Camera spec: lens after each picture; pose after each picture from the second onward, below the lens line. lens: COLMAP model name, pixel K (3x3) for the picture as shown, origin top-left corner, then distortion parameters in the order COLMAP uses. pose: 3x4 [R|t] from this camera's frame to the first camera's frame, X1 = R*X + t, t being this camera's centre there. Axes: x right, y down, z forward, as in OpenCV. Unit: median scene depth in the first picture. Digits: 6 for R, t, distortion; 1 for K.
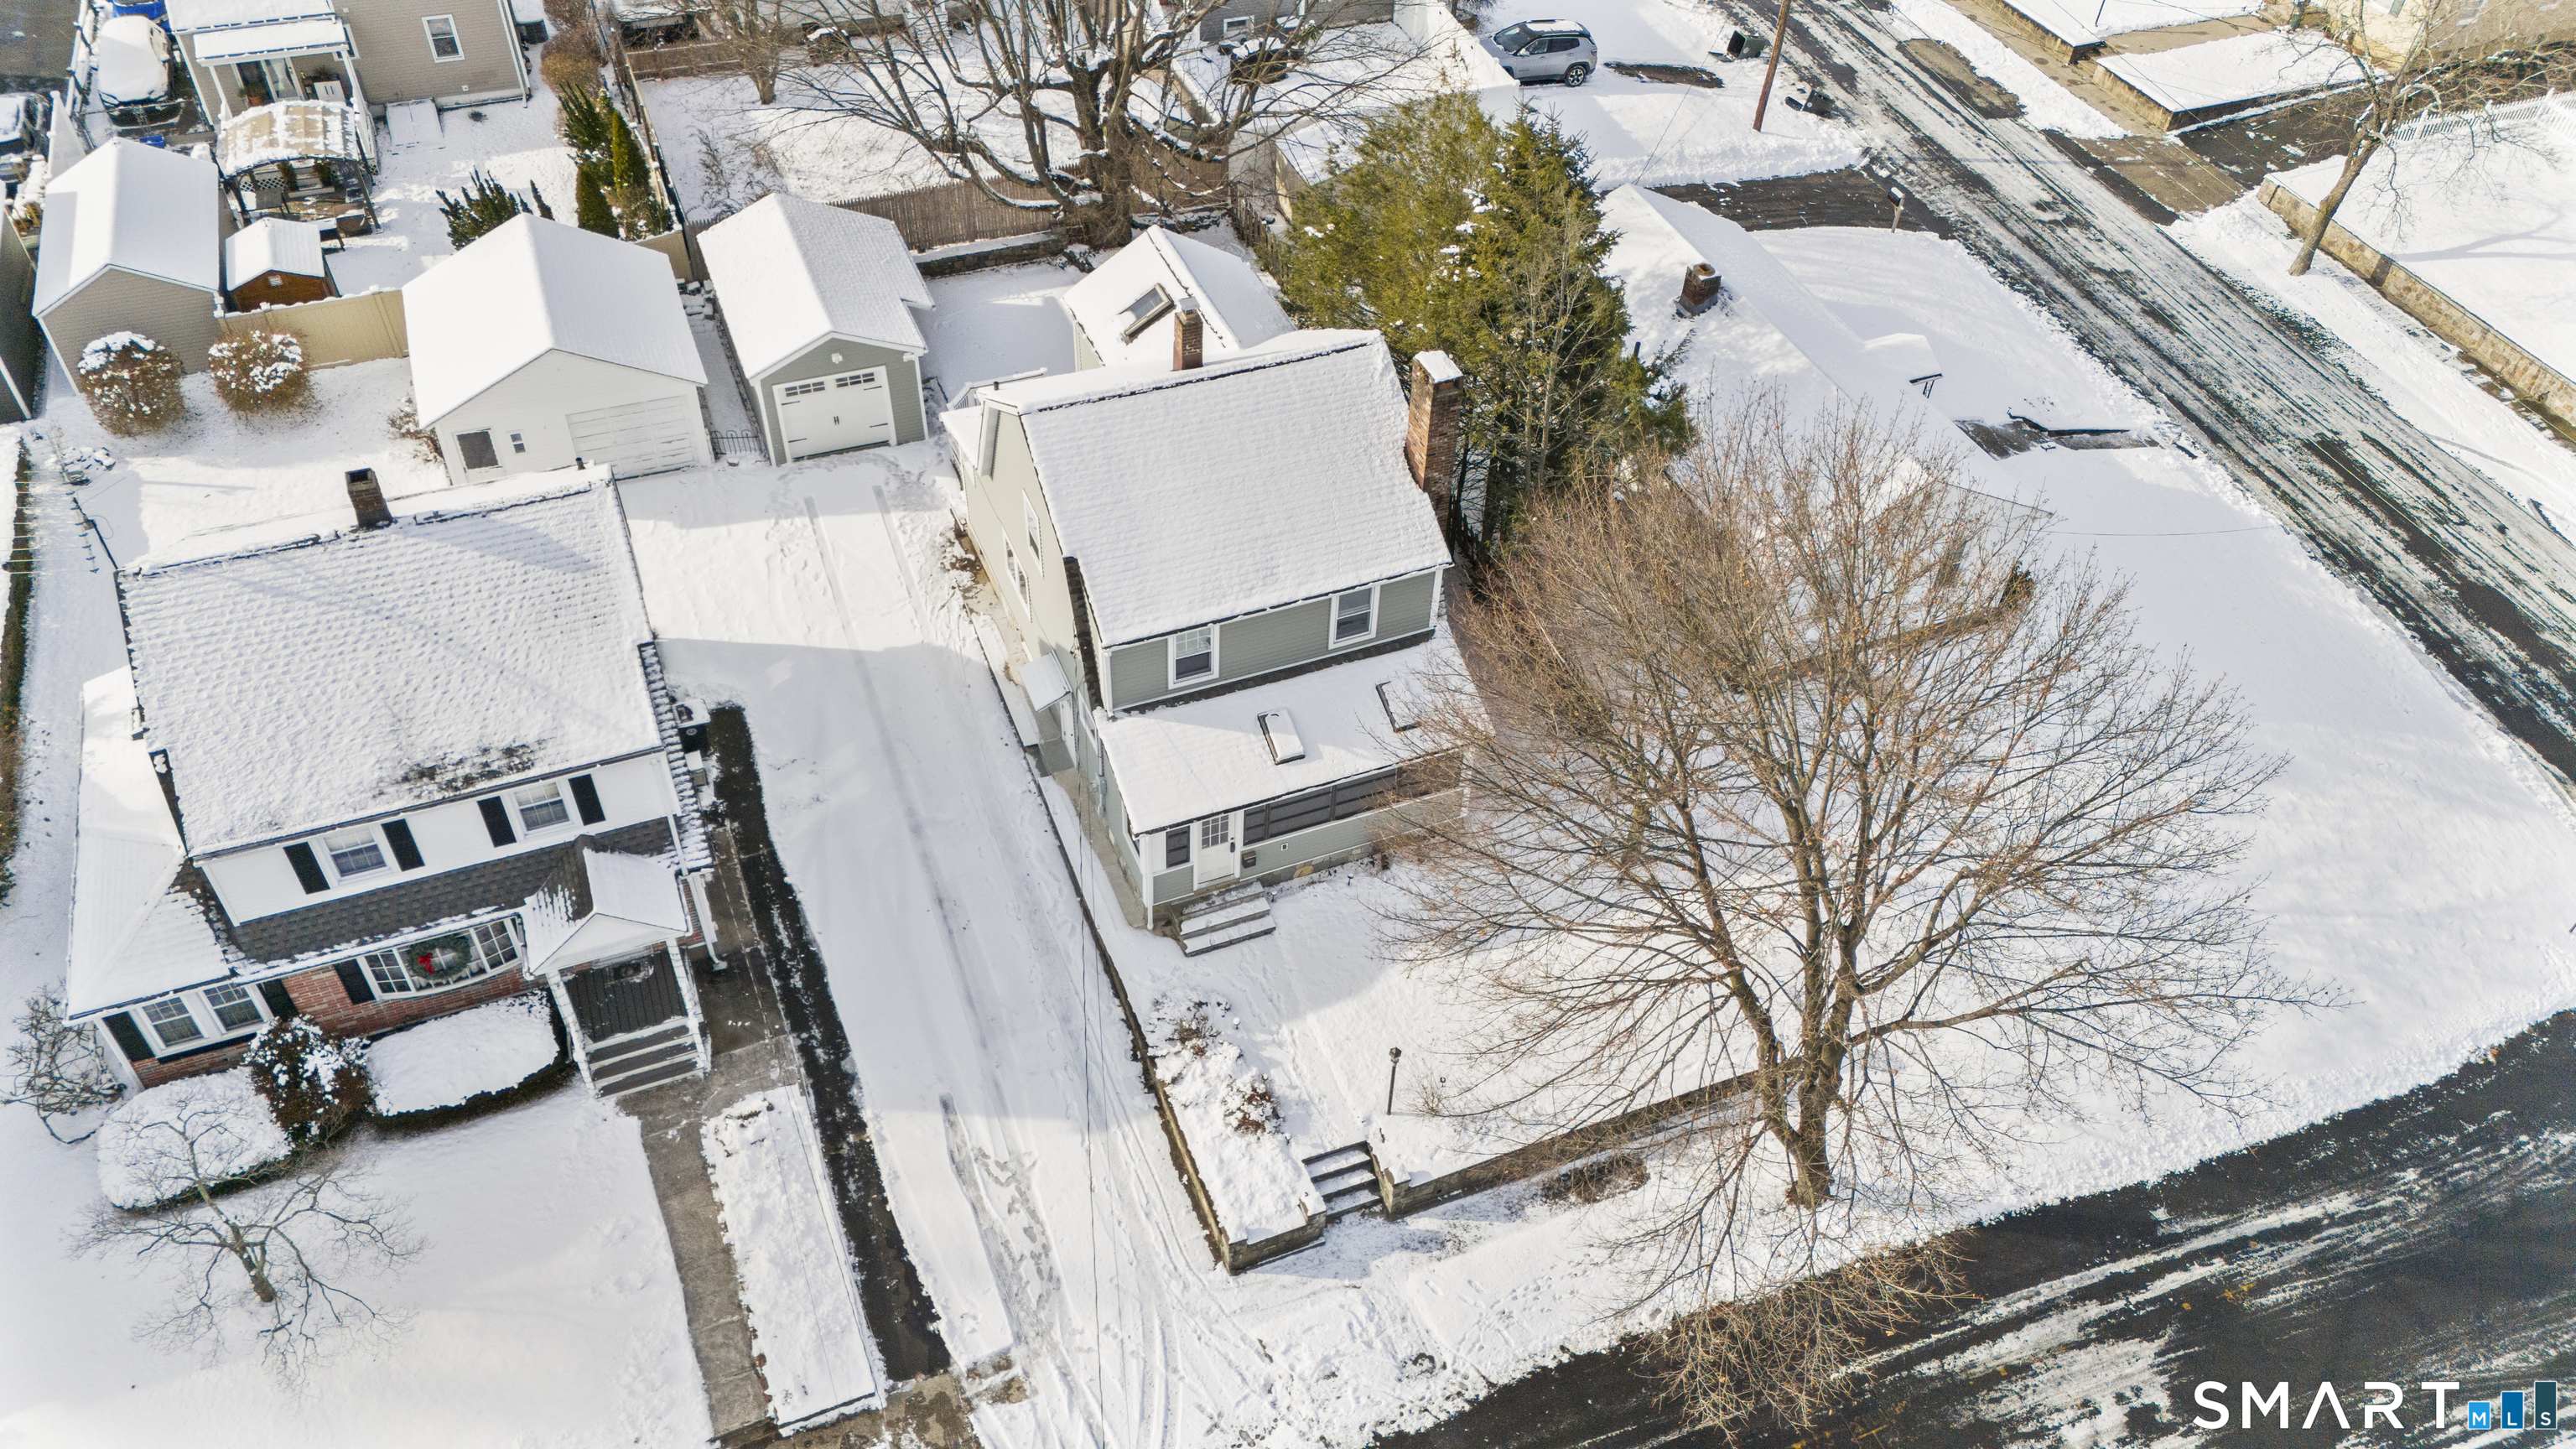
lens RADIAL K [[1649.5, 0, 1288.0], [0, 1649.5, 724.5], [0, 0, 1]] dist [0.091776, -0.079691]
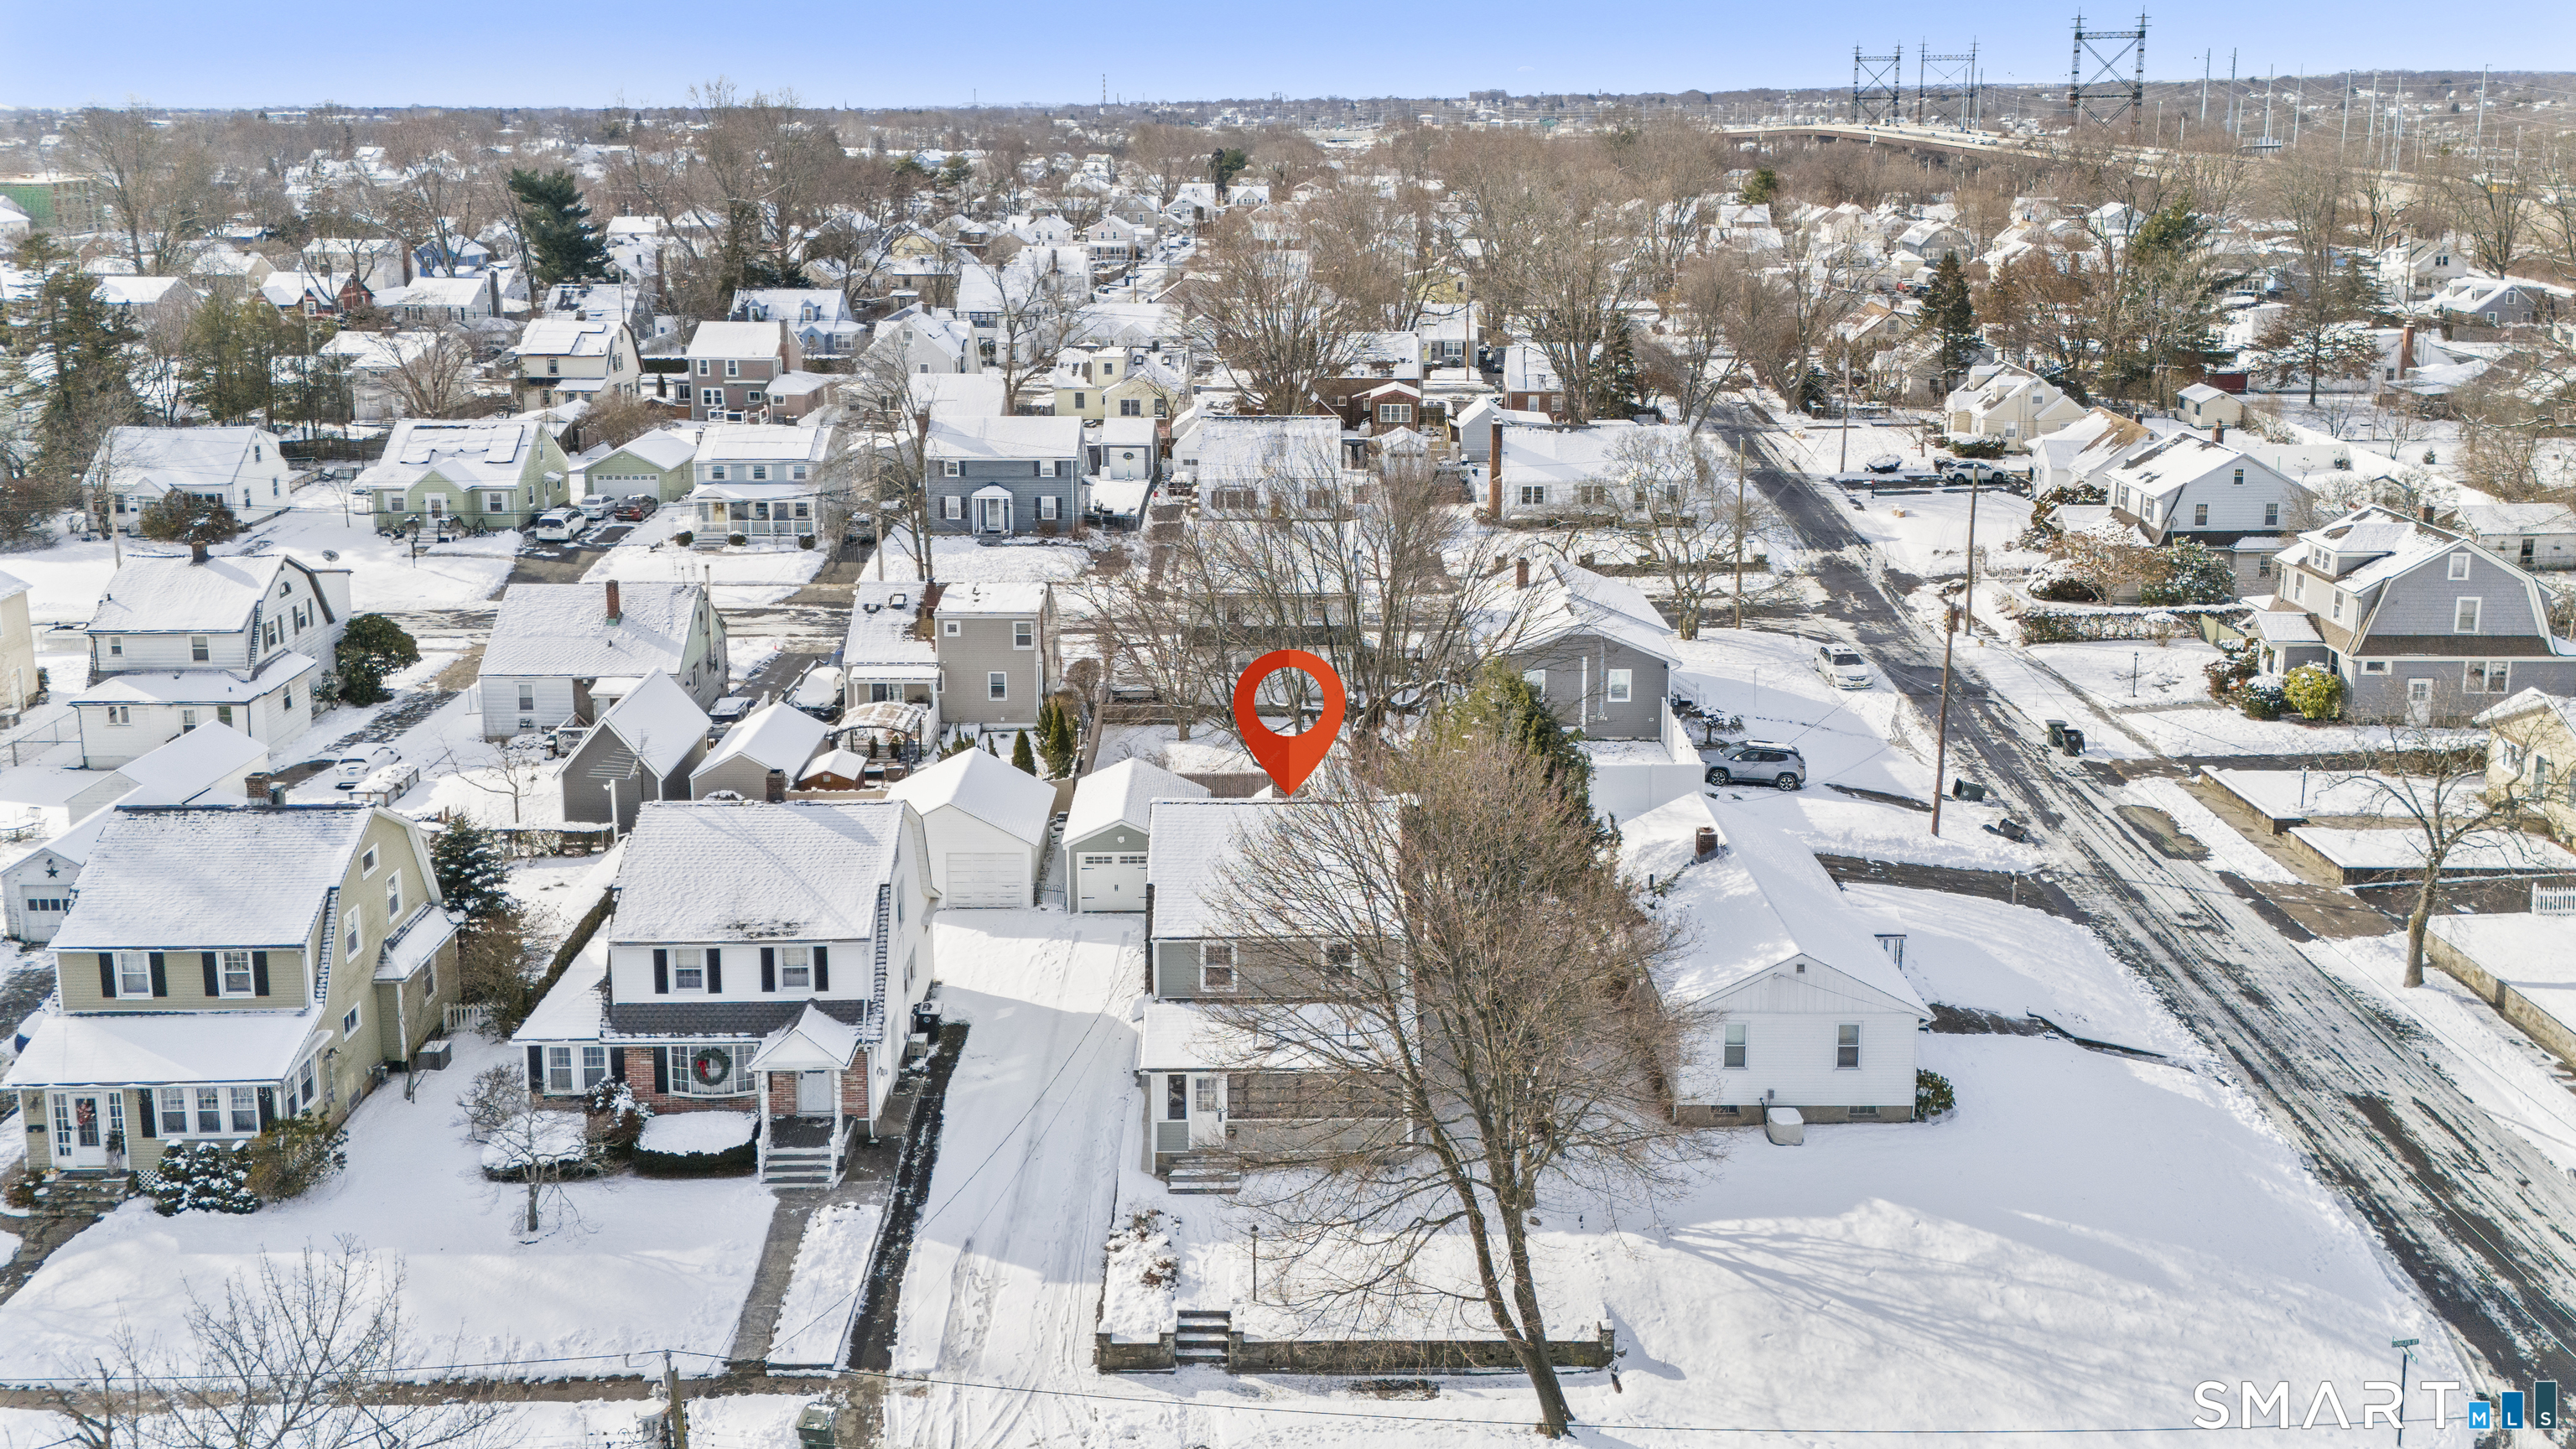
lens RADIAL K [[1649.5, 0, 1288.0], [0, 1649.5, 724.5], [0, 0, 1]] dist [0.091776, -0.079691]
pose [[0.937940, 0.085727, -0.336034, 0.325821], [-0.233137, 0.873208, -0.427966, 0.263105], [0.256739, 0.479749, 0.839003, -0.211903]]
